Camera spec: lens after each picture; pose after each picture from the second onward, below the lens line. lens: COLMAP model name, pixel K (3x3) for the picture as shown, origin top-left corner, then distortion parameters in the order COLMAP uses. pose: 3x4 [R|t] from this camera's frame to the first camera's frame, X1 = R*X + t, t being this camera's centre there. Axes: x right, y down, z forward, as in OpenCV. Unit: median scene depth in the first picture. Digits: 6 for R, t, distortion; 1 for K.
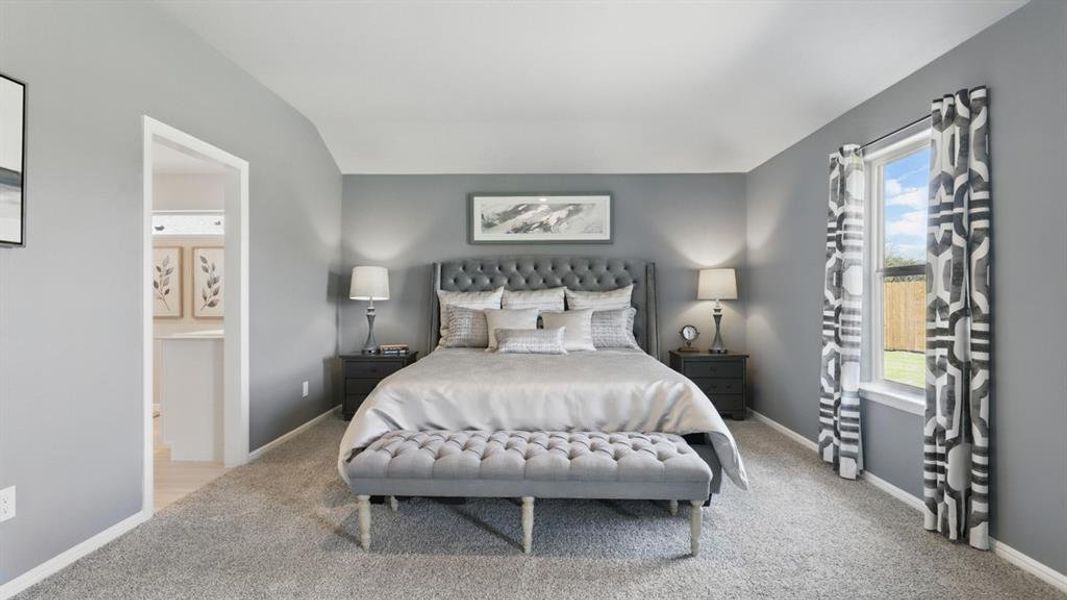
lens RADIAL K [[489.9, 0, 535.3], [0, 489.9, 276.9], [0, 0, 1]] dist [-0.000736, -0.000377]
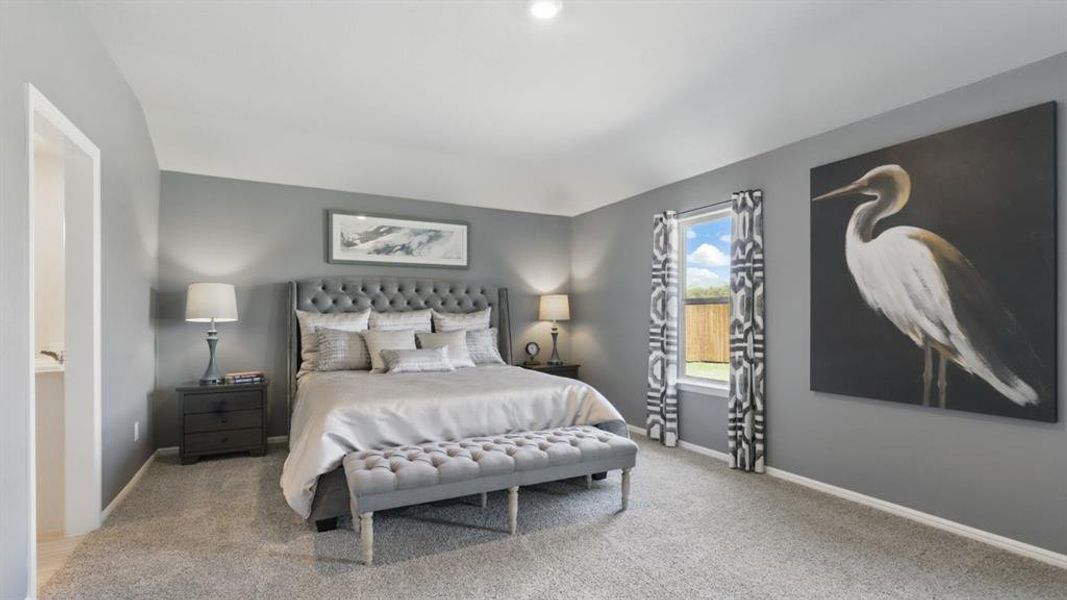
lens RADIAL K [[489.2, 0, 535.4], [0, 489.2, 293.1], [0, 0, 1]] dist [-0.002023, -0.000401]
pose [[0.874523, 0.024595, 0.484361, -0.367674], [-0.020420, 0.999695, -0.013894, -0.004426], [-0.484554, 0.002260, 0.874758, -0.044401]]
